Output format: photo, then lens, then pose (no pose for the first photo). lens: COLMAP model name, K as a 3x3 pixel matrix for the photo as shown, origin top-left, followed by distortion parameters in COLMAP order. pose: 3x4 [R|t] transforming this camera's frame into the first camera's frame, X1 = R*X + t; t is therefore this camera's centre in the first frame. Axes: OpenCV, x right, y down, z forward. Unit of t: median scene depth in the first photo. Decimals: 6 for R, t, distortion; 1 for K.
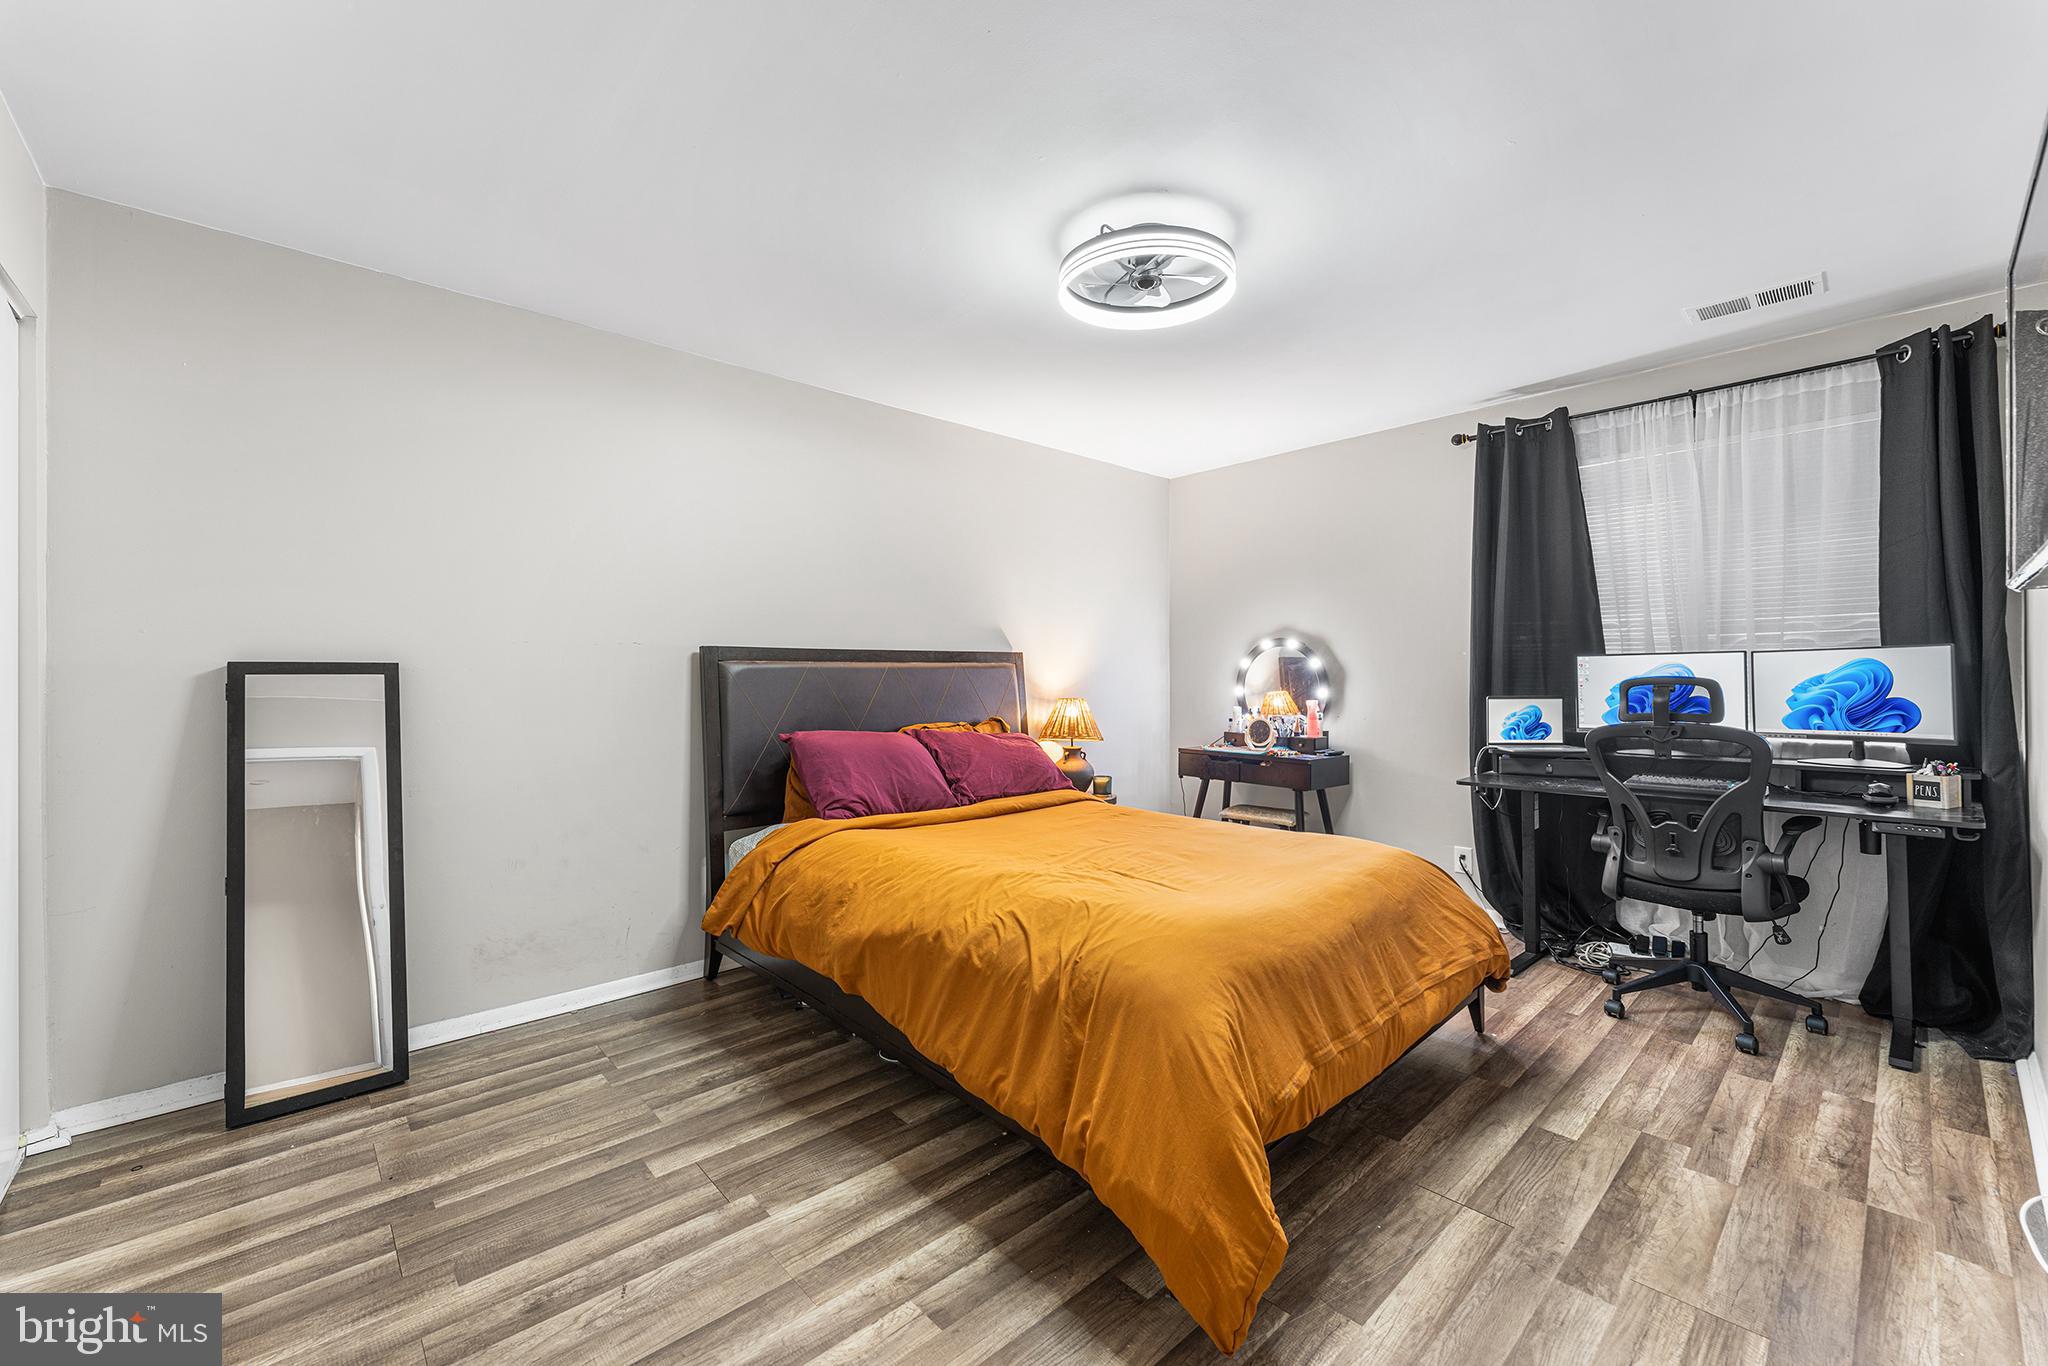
lens RADIAL K [[824.1, 0, 1026.3], [0, 824.1, 671.8], [0, 0, 1]] dist [-0.001826, 0.000167]
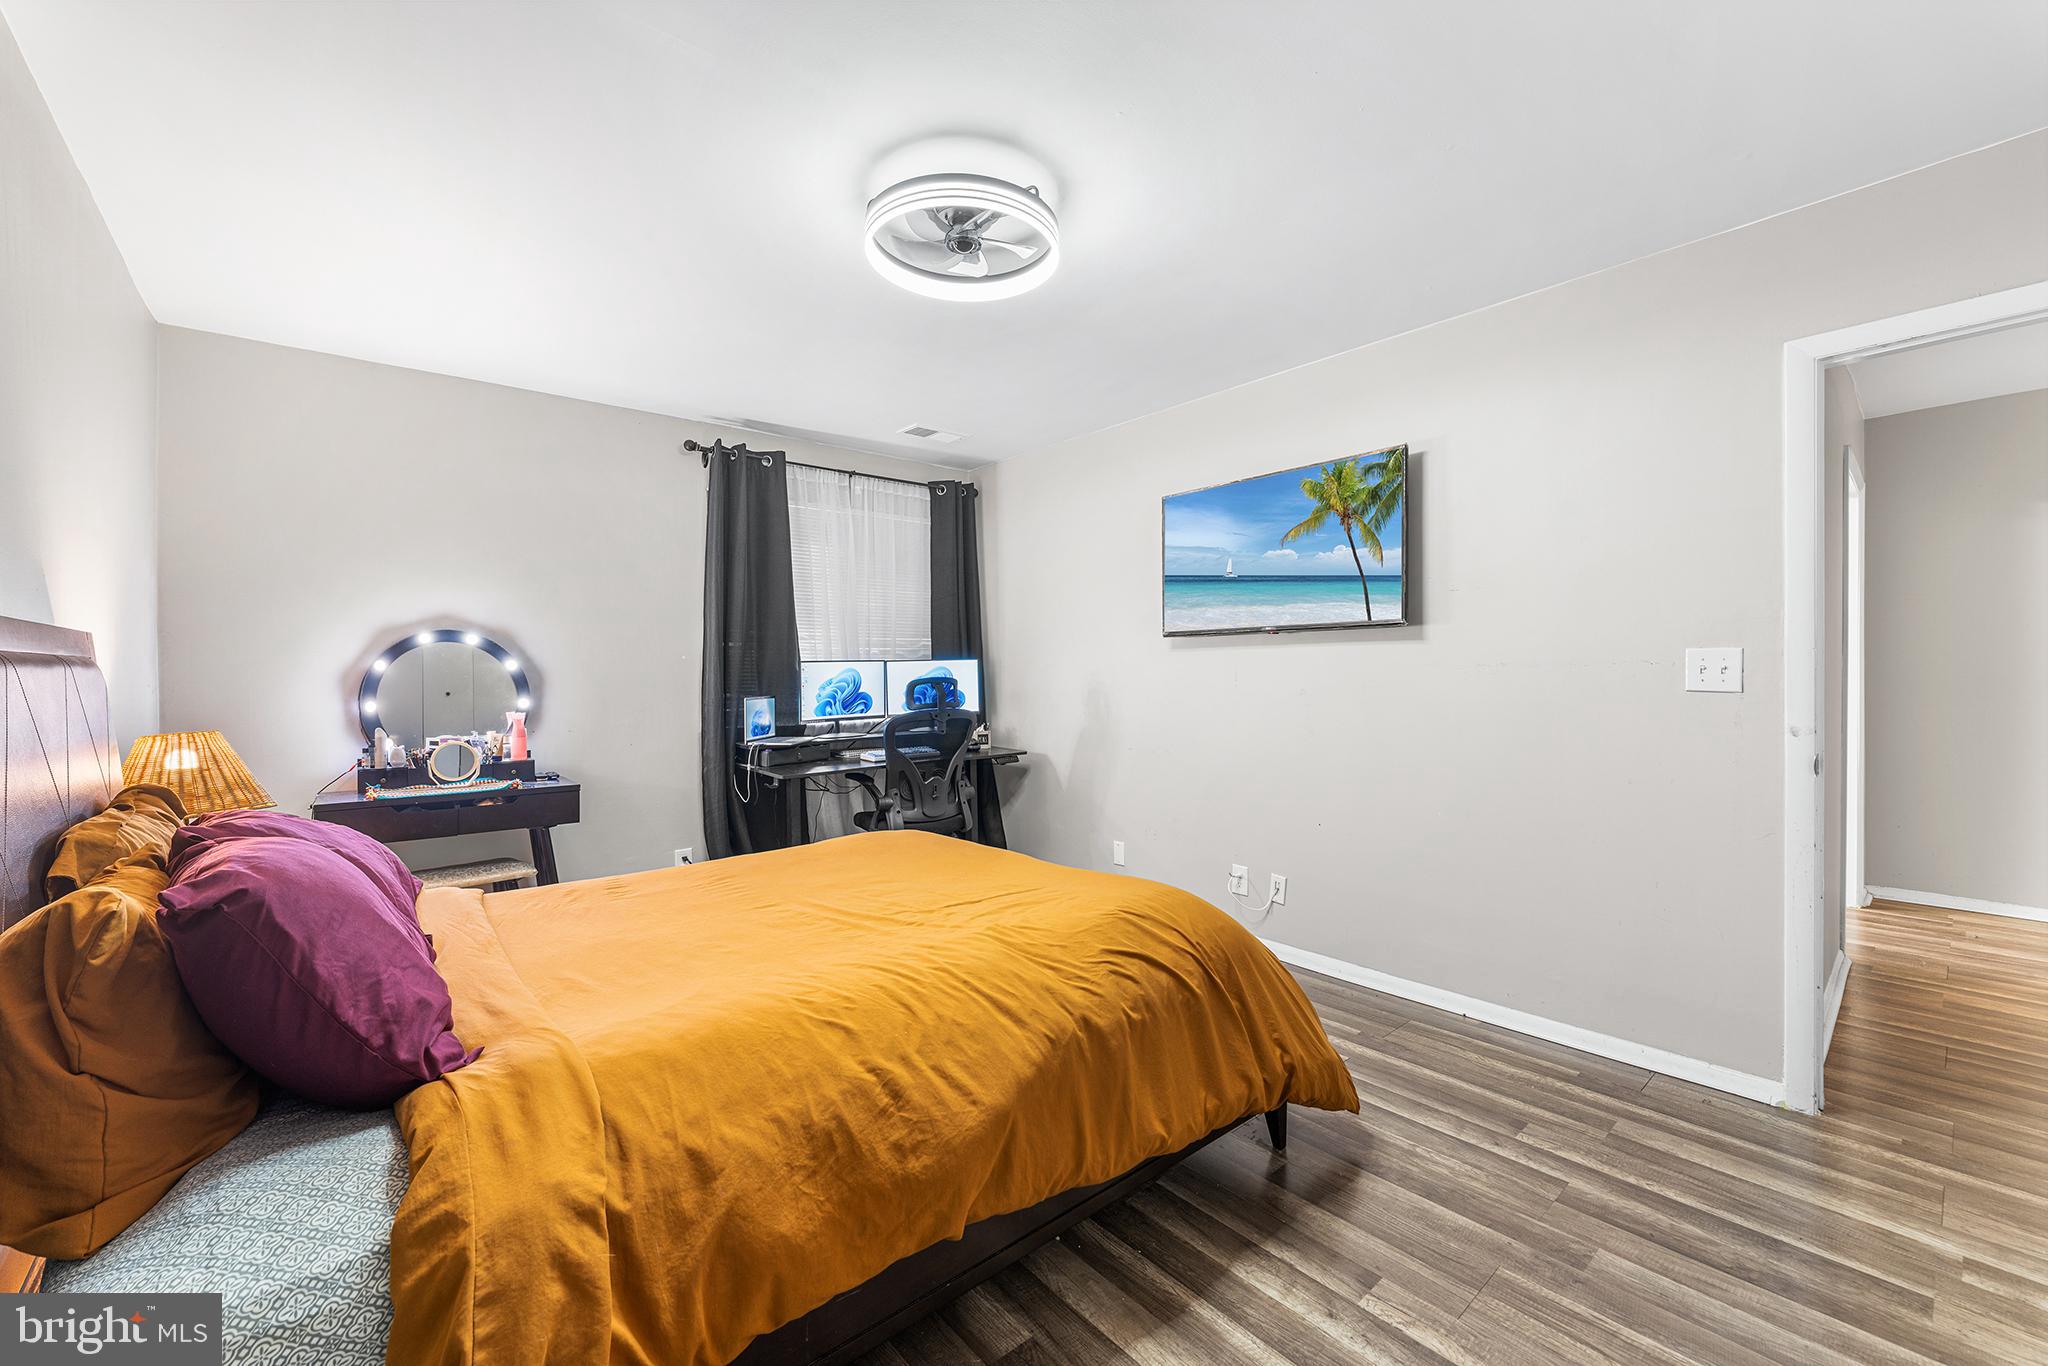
lens RADIAL K [[811.9, 0, 1026.3], [0, 811.9, 682.4], [0, 0, 1]] dist [-0.025024, 0.000068]
pose [[0.039309, -0.005919, 0.999210, -0.621635], [0.009205, 0.999942, 0.005561, 0.008931], [-0.999185, 0.008979, 0.039361, 0.764115]]
